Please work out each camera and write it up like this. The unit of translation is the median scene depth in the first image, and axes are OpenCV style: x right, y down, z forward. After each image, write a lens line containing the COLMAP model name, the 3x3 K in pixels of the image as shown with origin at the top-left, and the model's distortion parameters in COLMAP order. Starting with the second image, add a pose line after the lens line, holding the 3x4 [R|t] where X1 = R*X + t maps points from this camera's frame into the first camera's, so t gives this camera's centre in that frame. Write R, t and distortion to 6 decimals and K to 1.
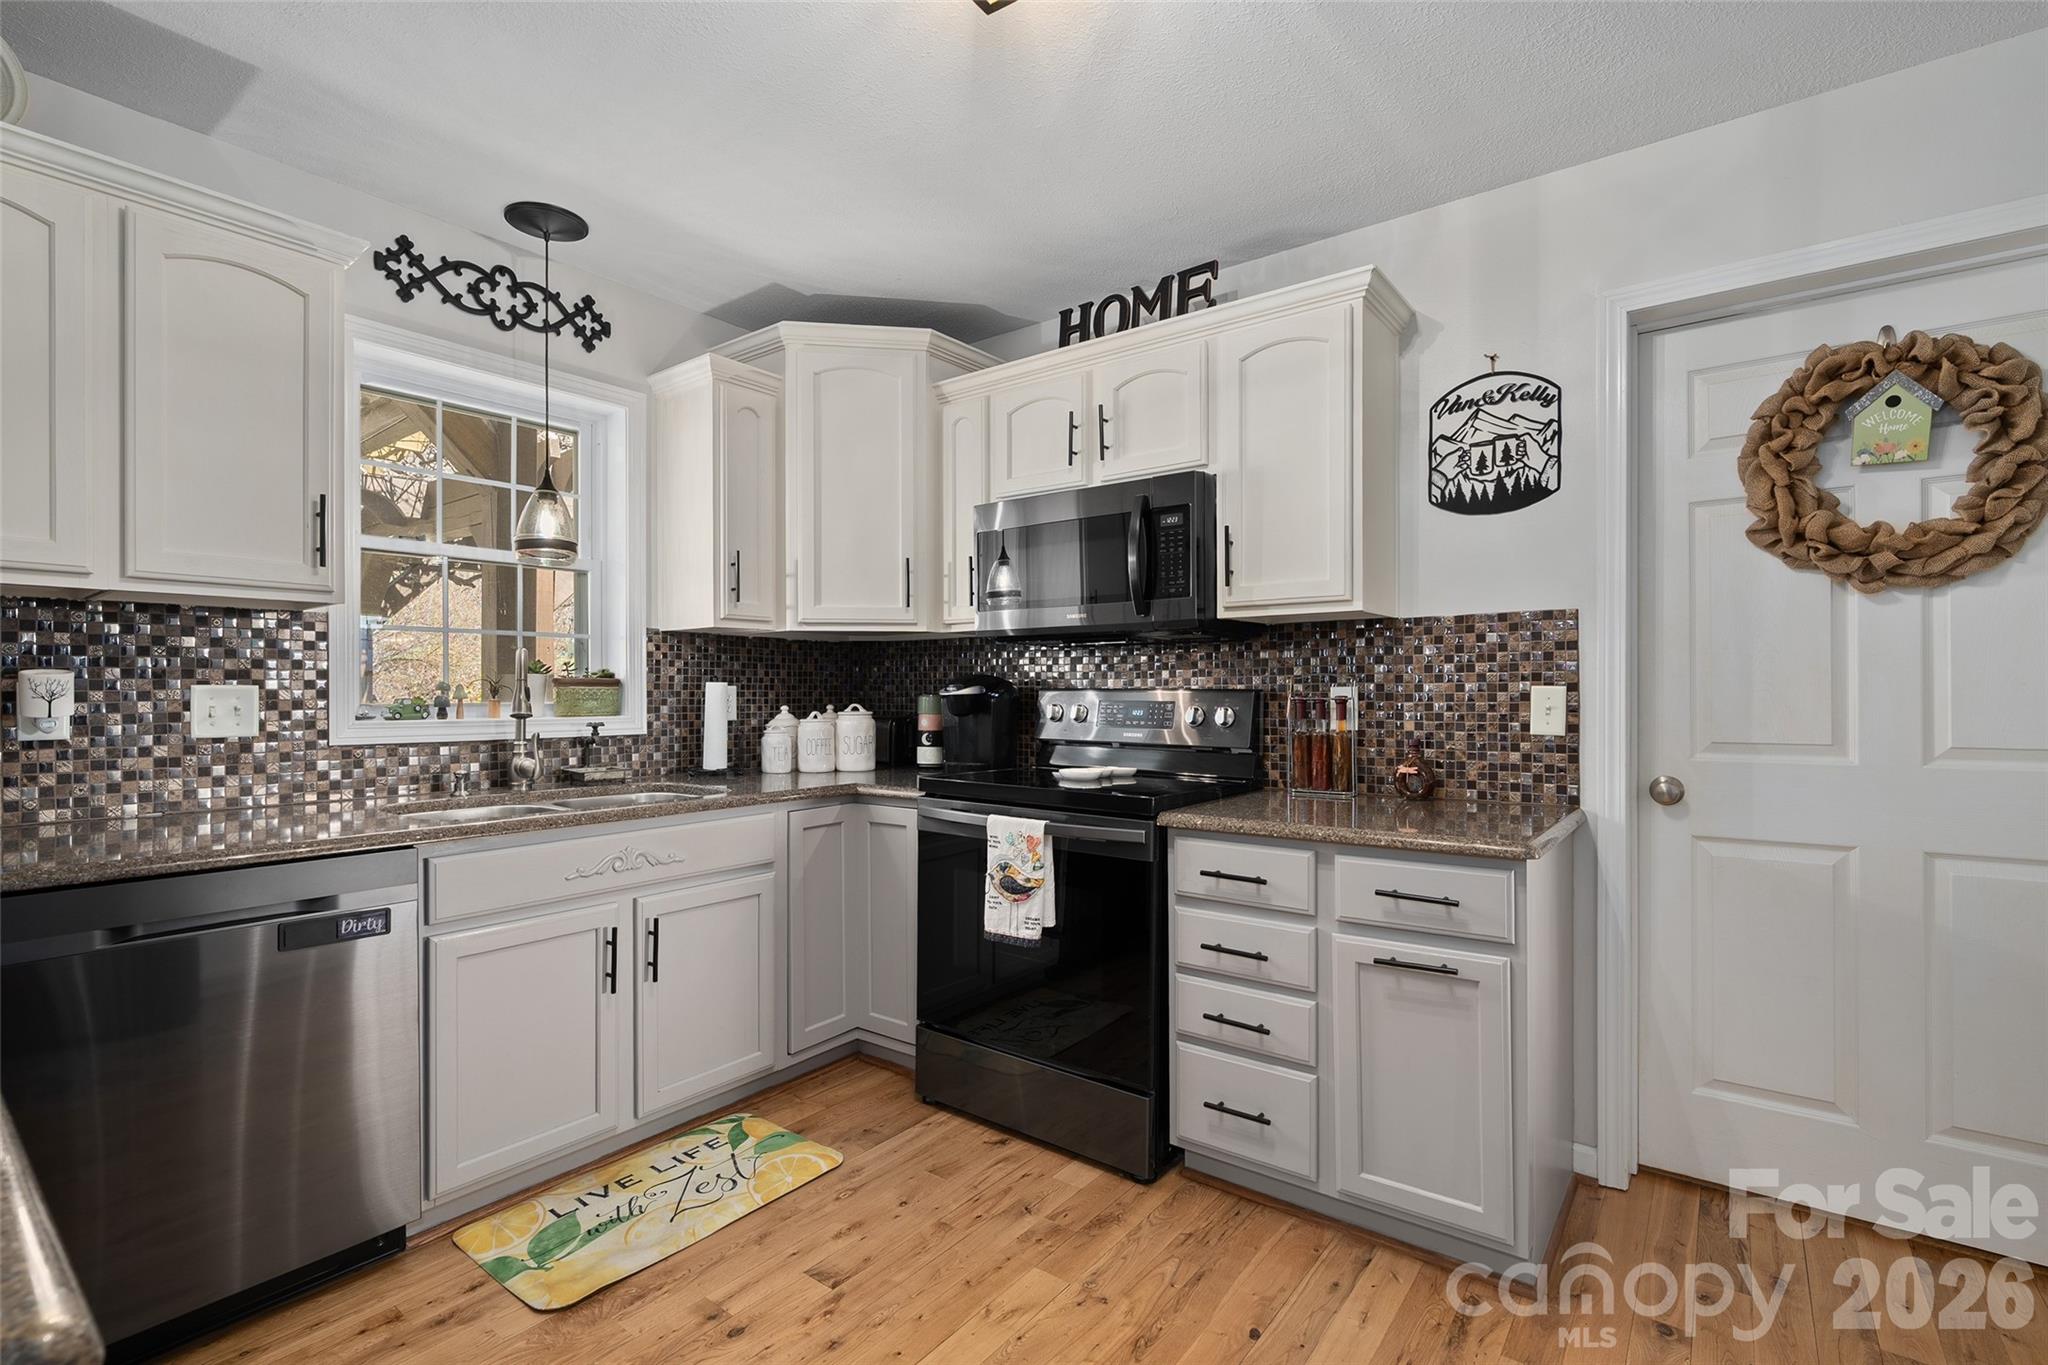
lens RADIAL K [[938.7, 0, 1013.1], [0, 938.7, 693.6], [0, 0, 1]] dist [-0.006025, 0.002891]
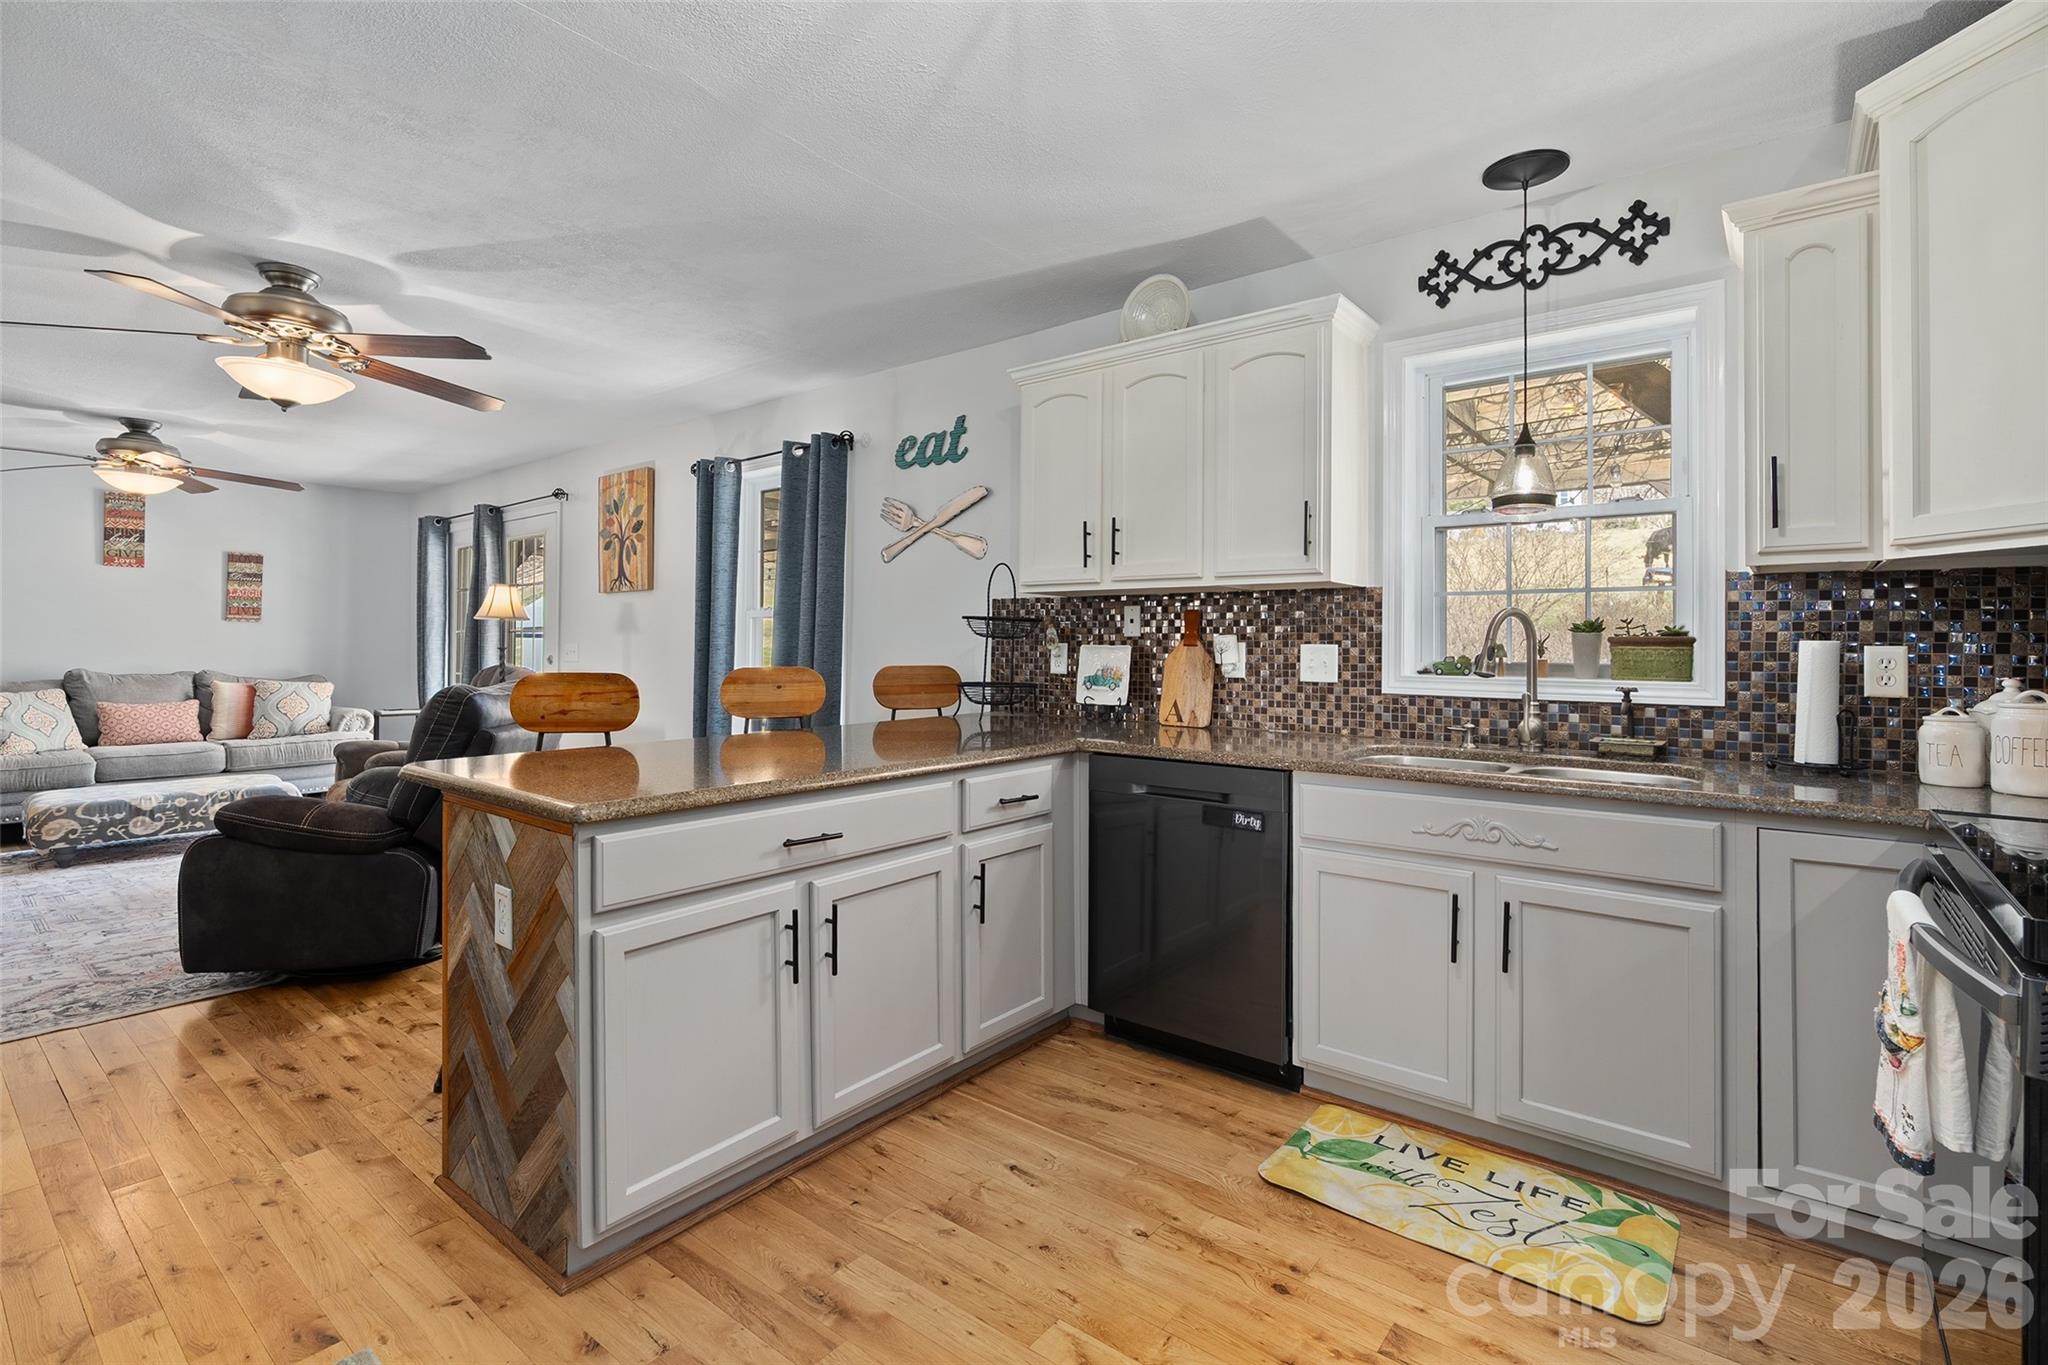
lens RADIAL K [[938.7, 0, 1011.5], [0, 938.7, 637.6], [0, 0, 1]] dist [-0.006025, 0.002891]
pose [[-0.015581, -0.010233, -0.999826, 0.482590], [-0.012356, 0.999873, -0.010041, 0.000470], [0.999802, 0.012197, -0.015706, 0.486578]]
